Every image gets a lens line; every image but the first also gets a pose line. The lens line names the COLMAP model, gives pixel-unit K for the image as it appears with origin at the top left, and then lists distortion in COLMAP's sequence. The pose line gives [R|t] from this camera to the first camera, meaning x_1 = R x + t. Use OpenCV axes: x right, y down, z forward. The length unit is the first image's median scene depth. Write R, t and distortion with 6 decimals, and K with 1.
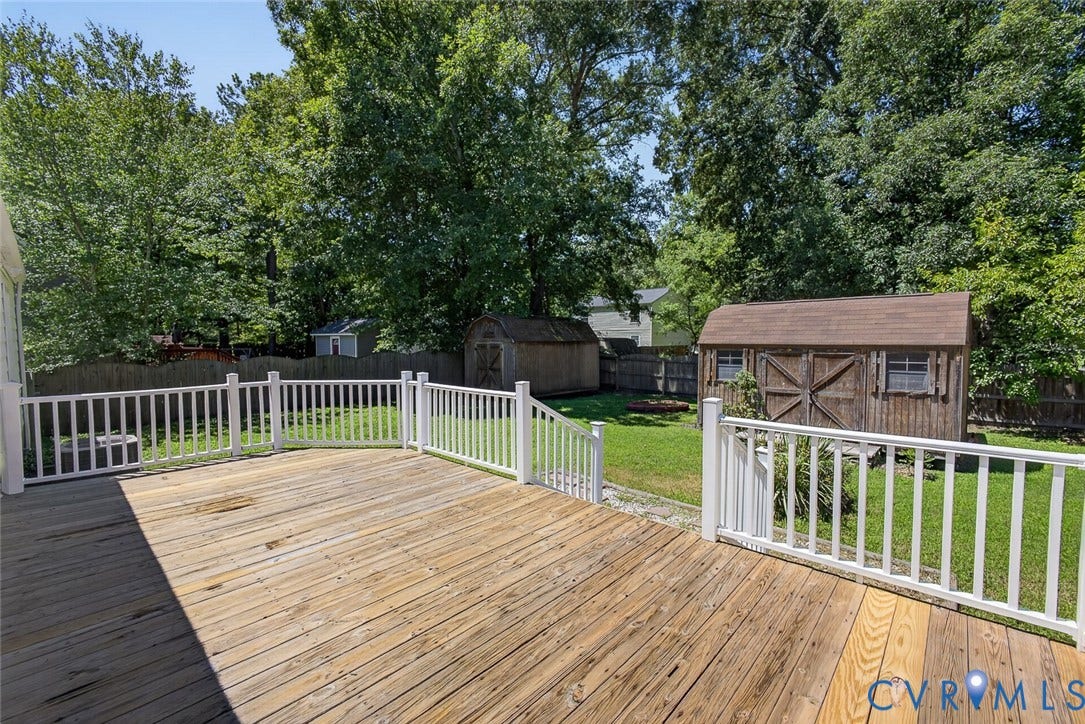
lens RADIAL K [[458.5, 0, 542.5], [0, 458.5, 362.0], [0, 0, 1]] dist [-0.011110, 0.000245]
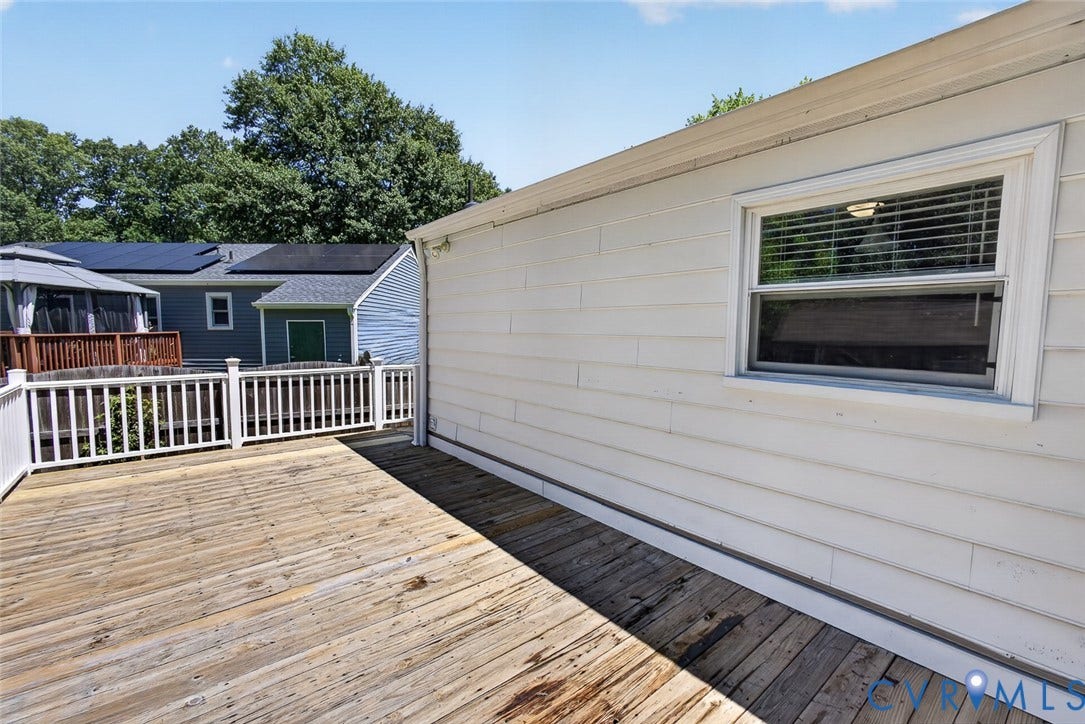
lens RADIAL K [[458.5, 0, 542.5], [0, 458.5, 362.0], [0, 0, 1]] dist [-0.011110, 0.000245]
pose [[-0.989621, -0.018313, 0.142531, -0.232236], [-0.000354, 0.992155, 0.125017, -0.024103], [-0.143702, 0.123669, -0.981863, 0.434975]]
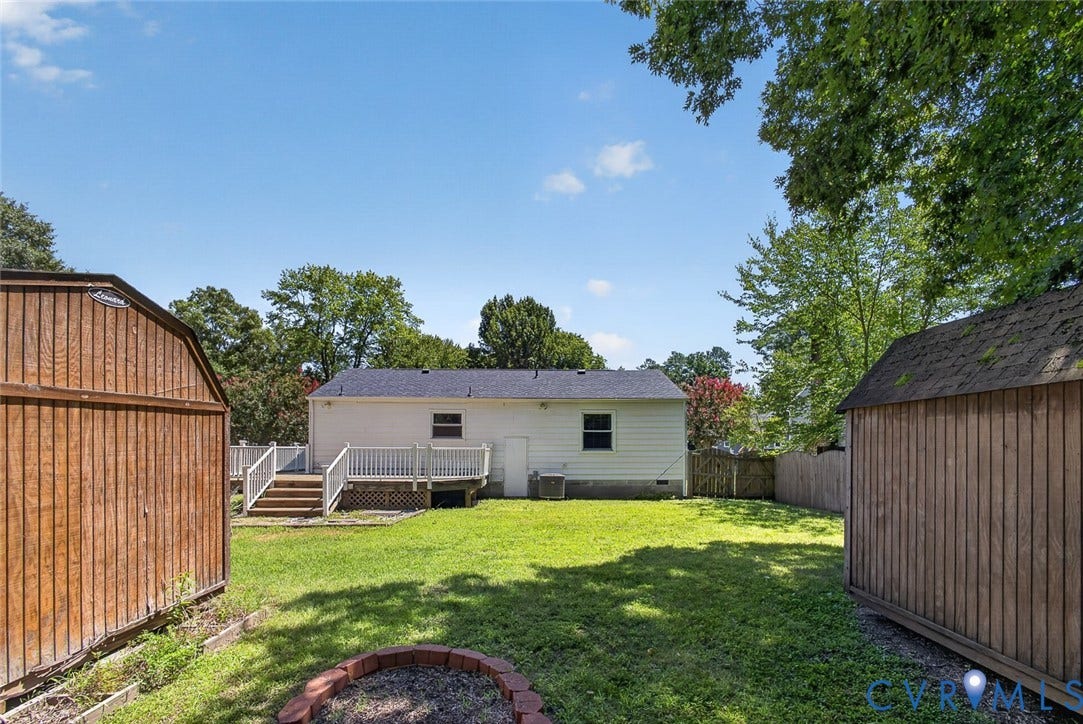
lens RADIAL K [[487.8, 0, 540.1], [0, 487.8, 448.3], [0, 0, 1]] dist [-0.013537, 0.007205]
pose [[-0.718241, -0.002402, -0.695790, 0.440871], [-0.038869, 0.998571, 0.036676, -0.026317], [0.694708, 0.053387, -0.717308, 1.409900]]
